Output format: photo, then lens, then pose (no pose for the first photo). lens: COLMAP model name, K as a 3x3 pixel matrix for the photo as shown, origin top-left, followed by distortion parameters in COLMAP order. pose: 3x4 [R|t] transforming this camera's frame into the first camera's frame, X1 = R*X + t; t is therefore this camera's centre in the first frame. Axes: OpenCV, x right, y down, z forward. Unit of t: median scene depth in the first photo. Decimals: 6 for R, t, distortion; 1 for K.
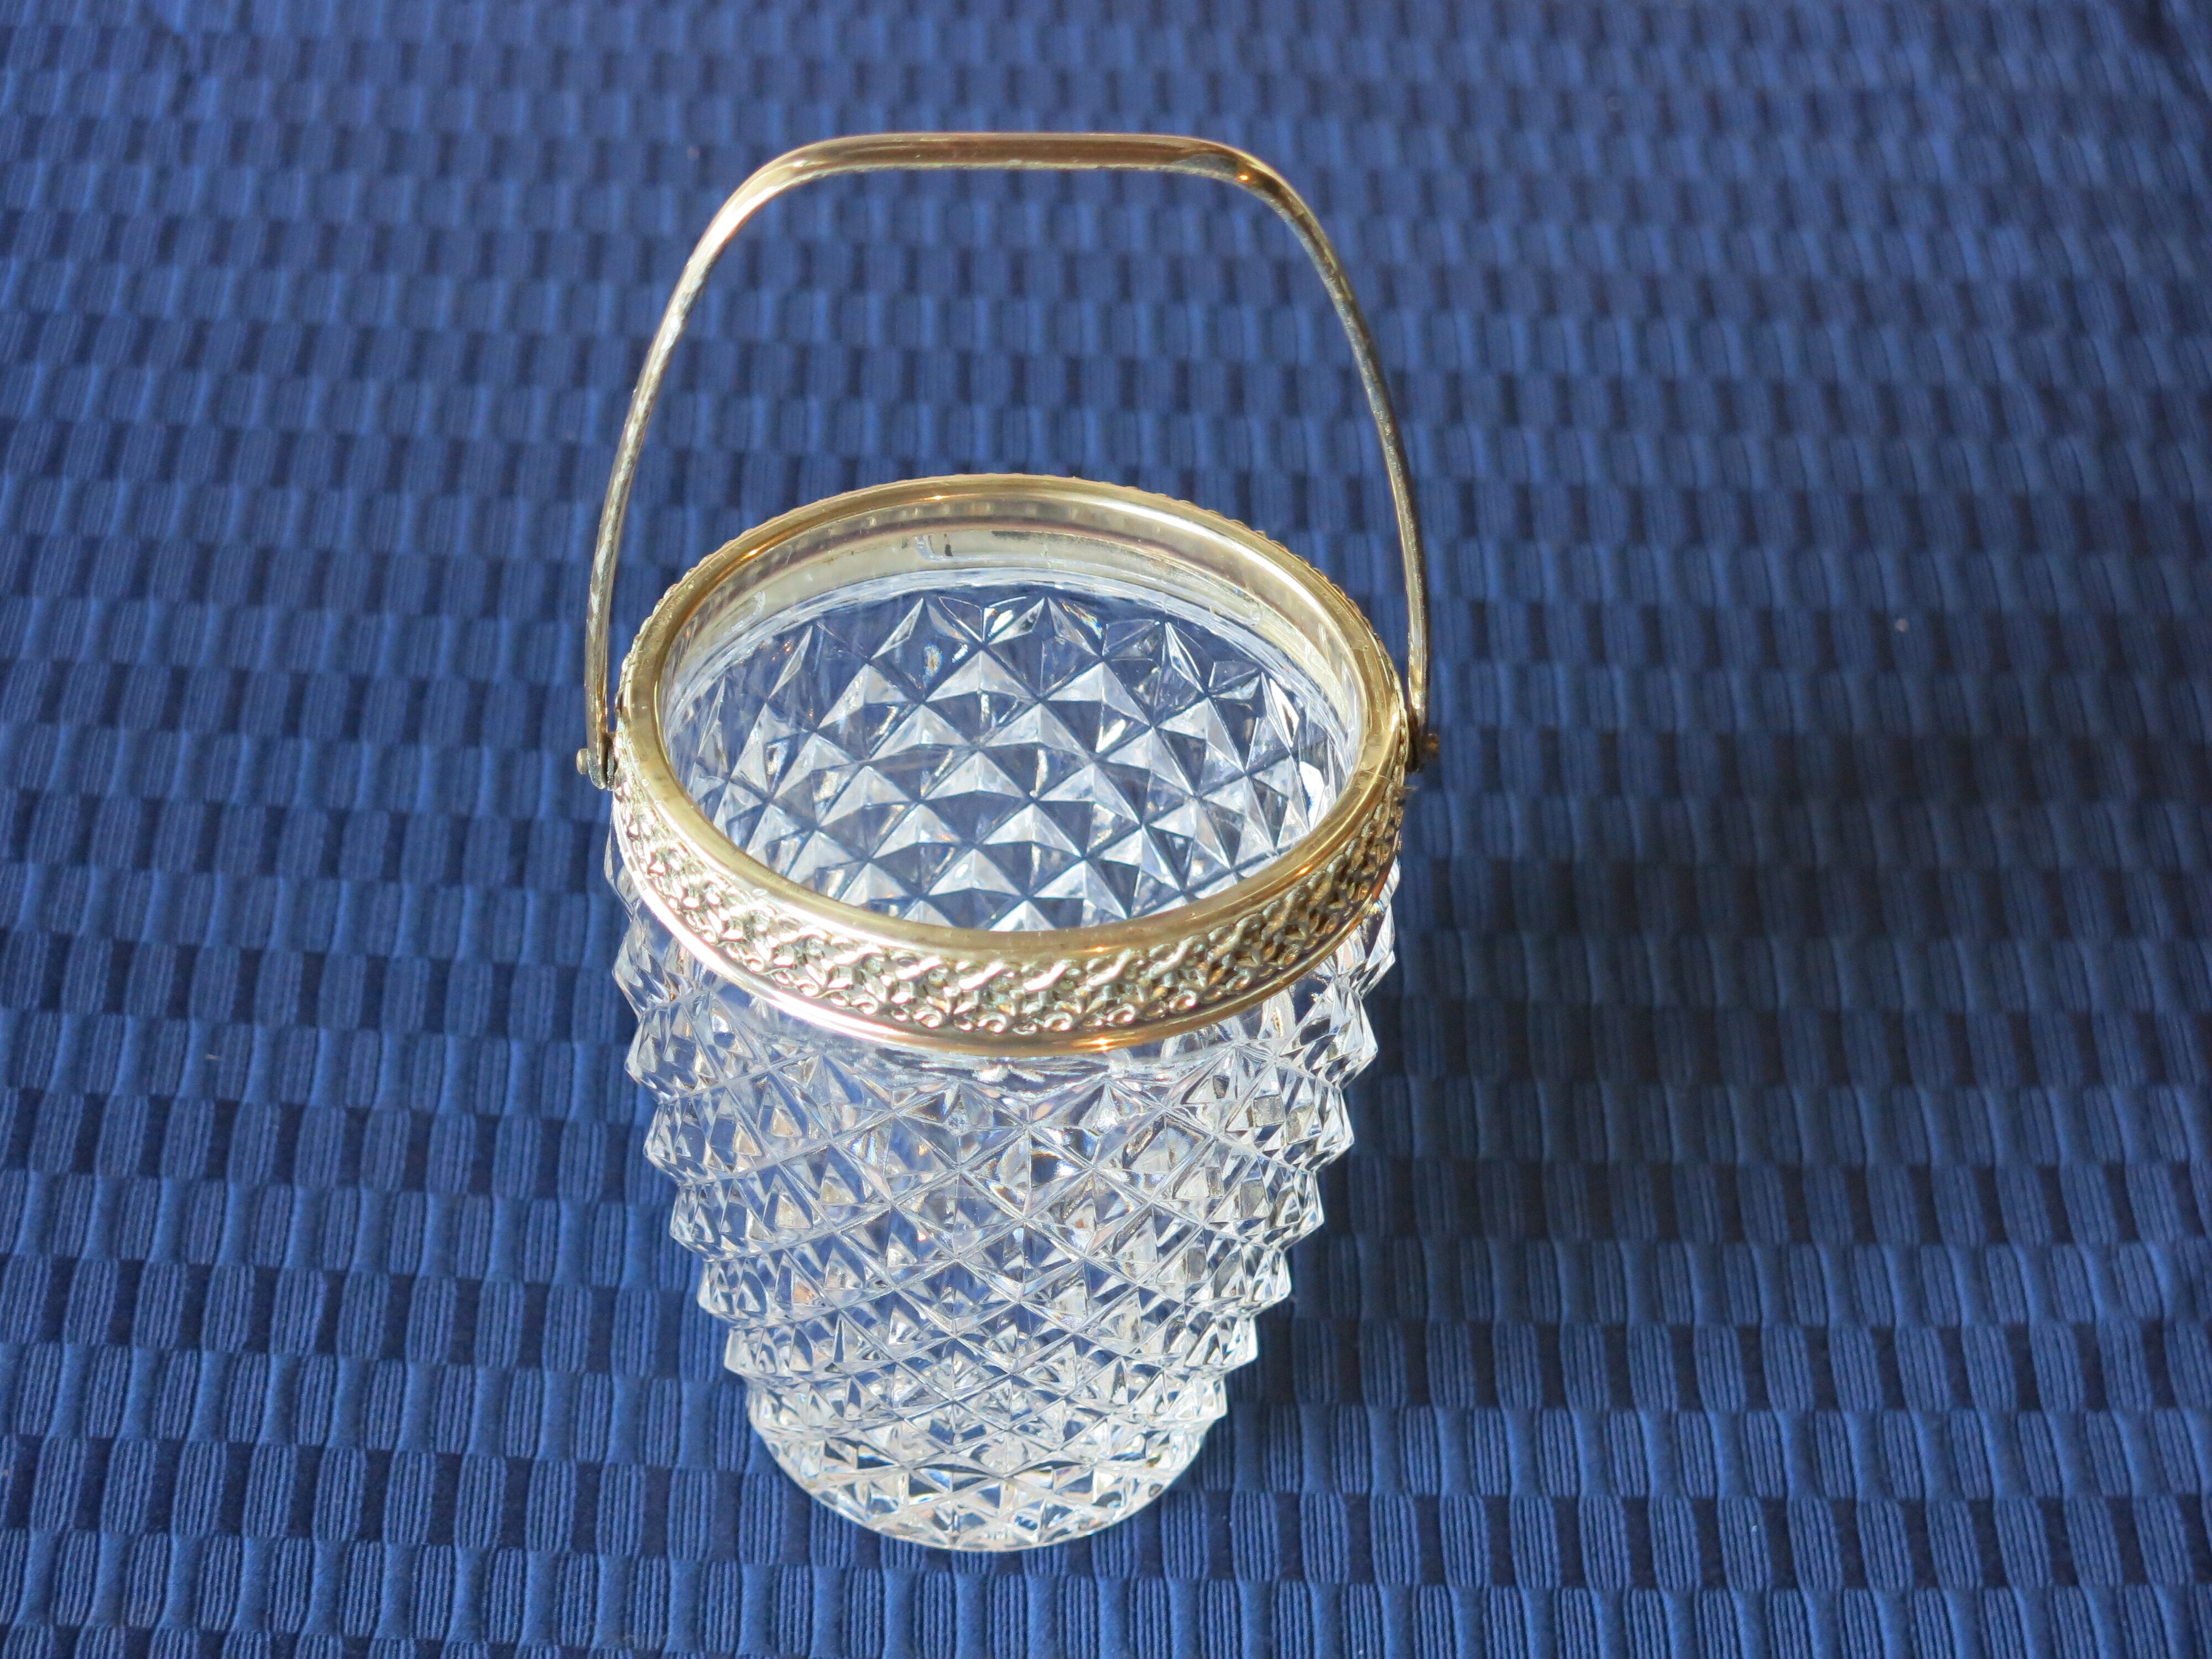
lens RADIAL K [[4713.4, 0, 1106.0], [0, 4713.4, 829.5], [0, 0, 1]] dist [-0.061363, 0.257876]
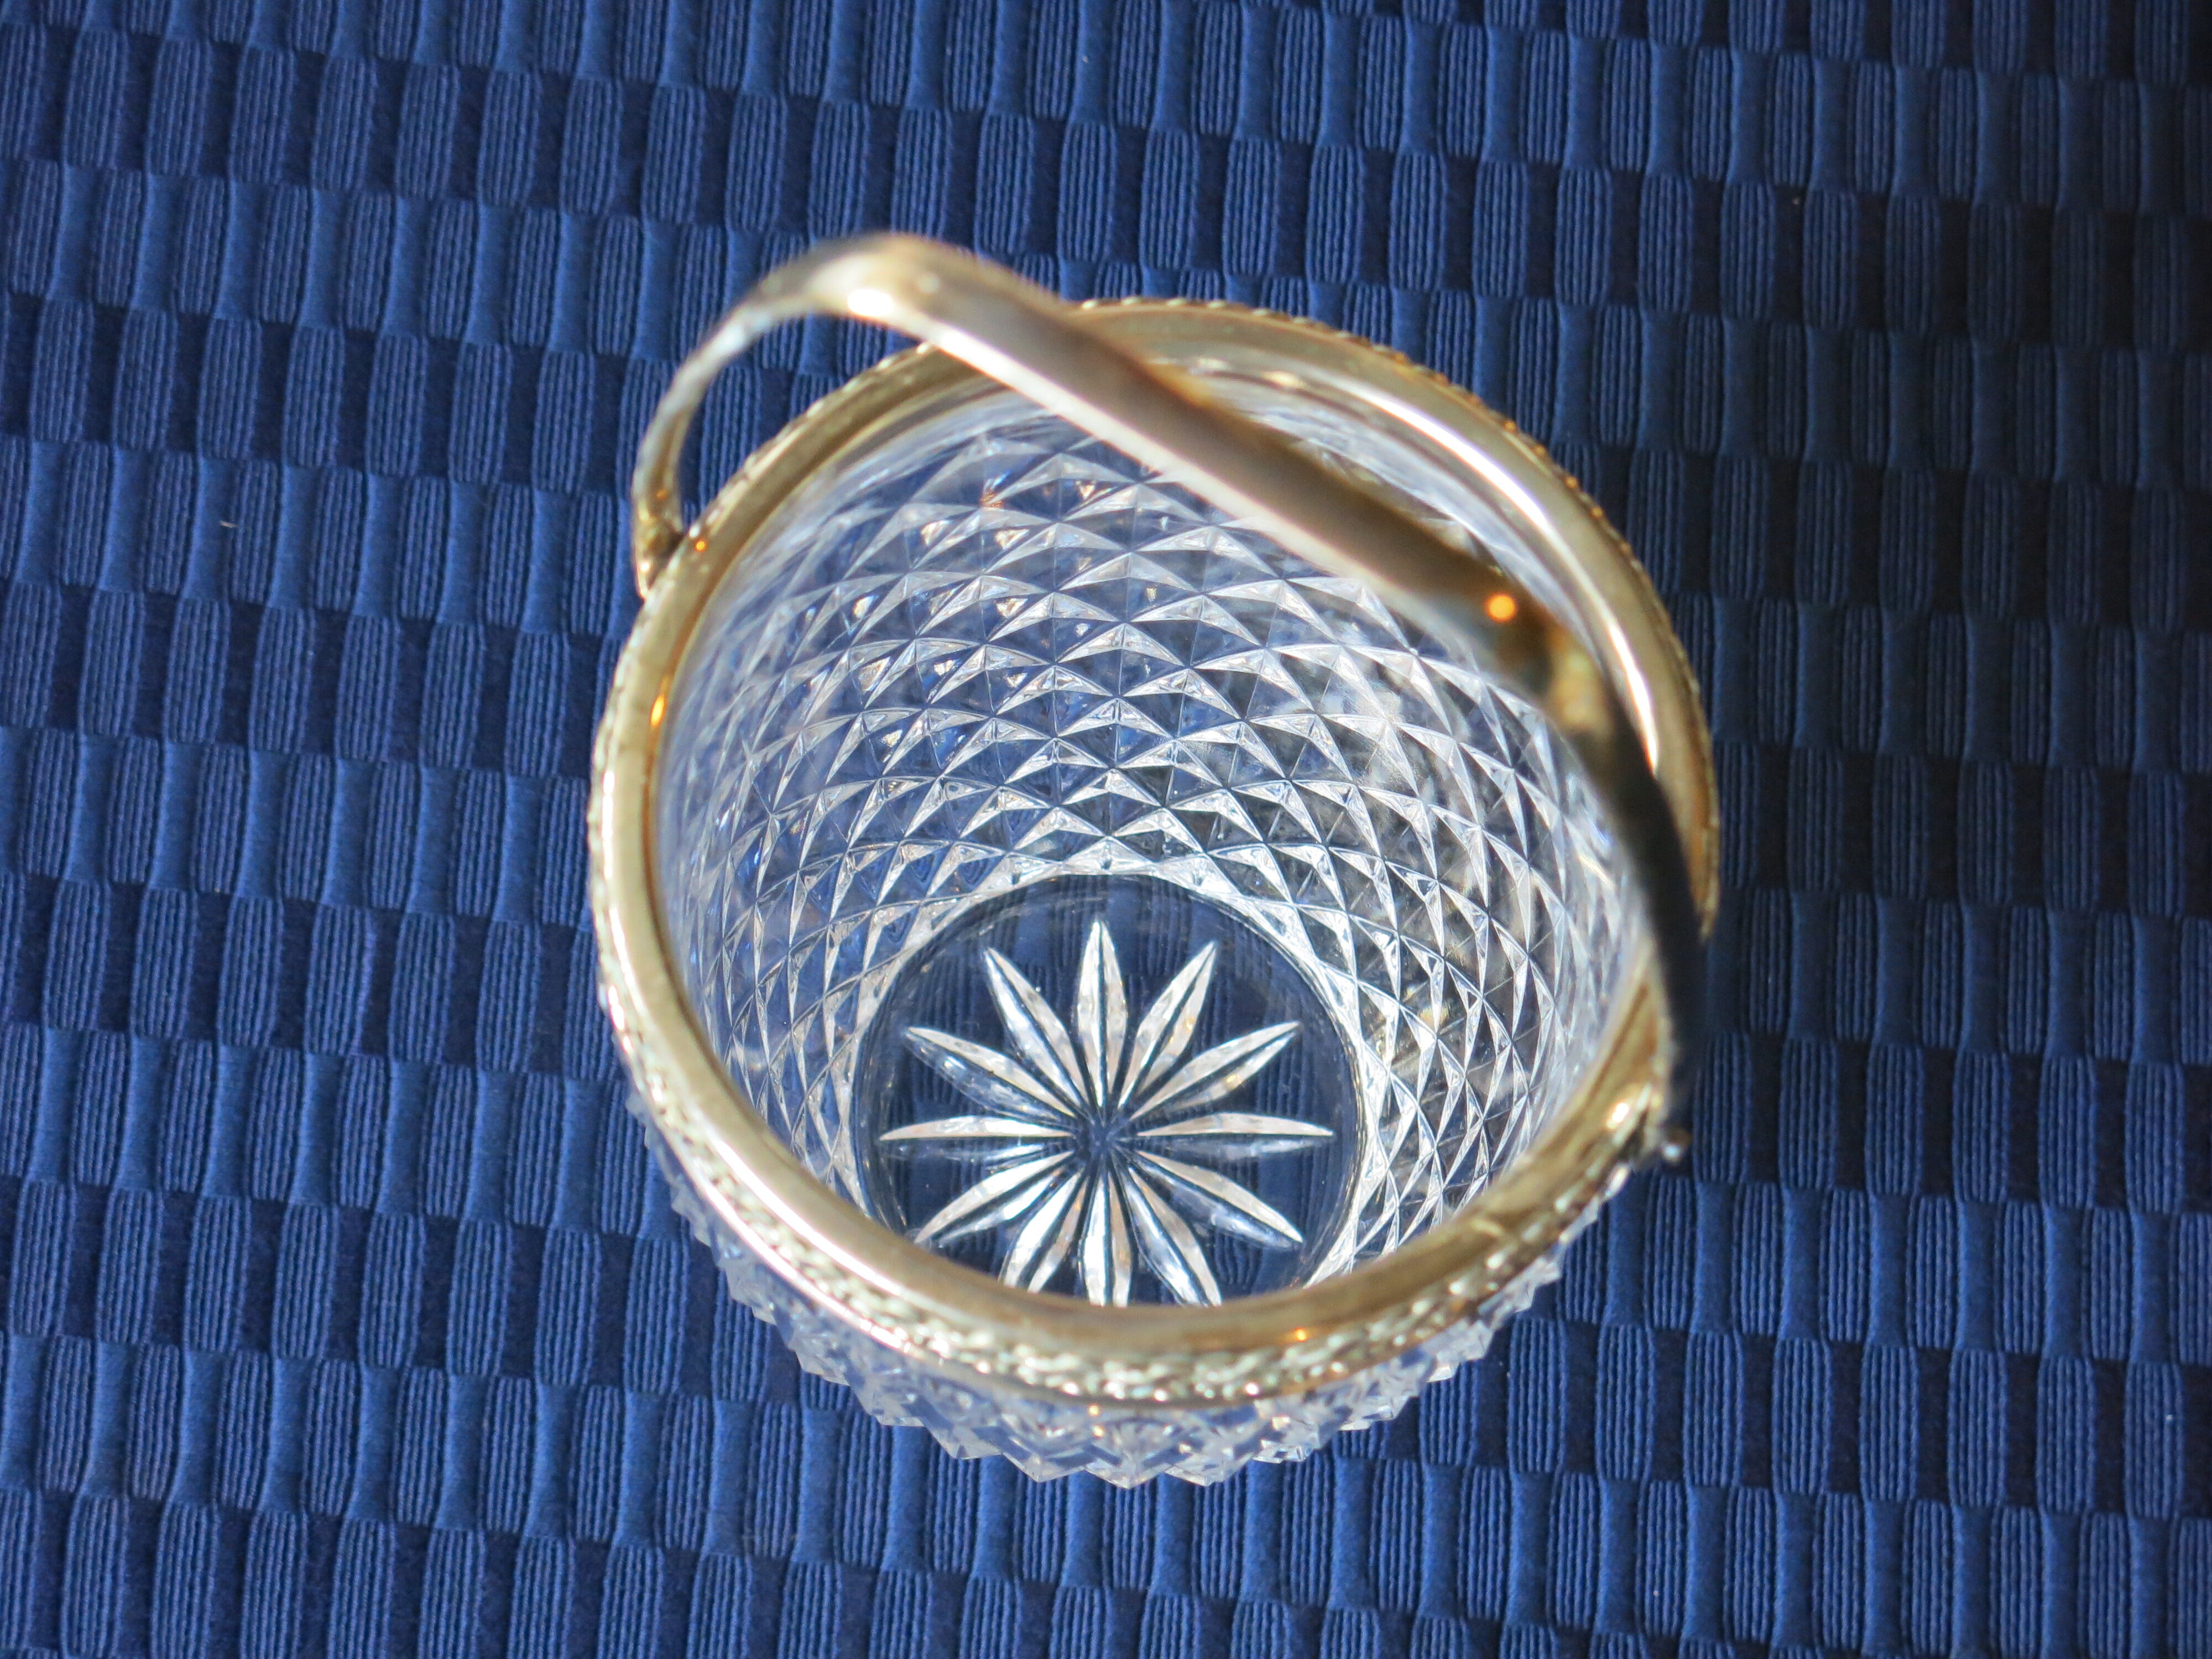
lens RADIAL K [[4713.4, 0, 1106.0], [0, 4713.4, 829.5], [0, 0, 1]] dist [-0.061363, 0.257876]
pose [[0.996998, 0.066155, -0.040231, -0.015374], [-0.035422, 0.851739, 0.522768, -0.344701], [0.068850, -0.519773, 0.851525, 0.368094]]
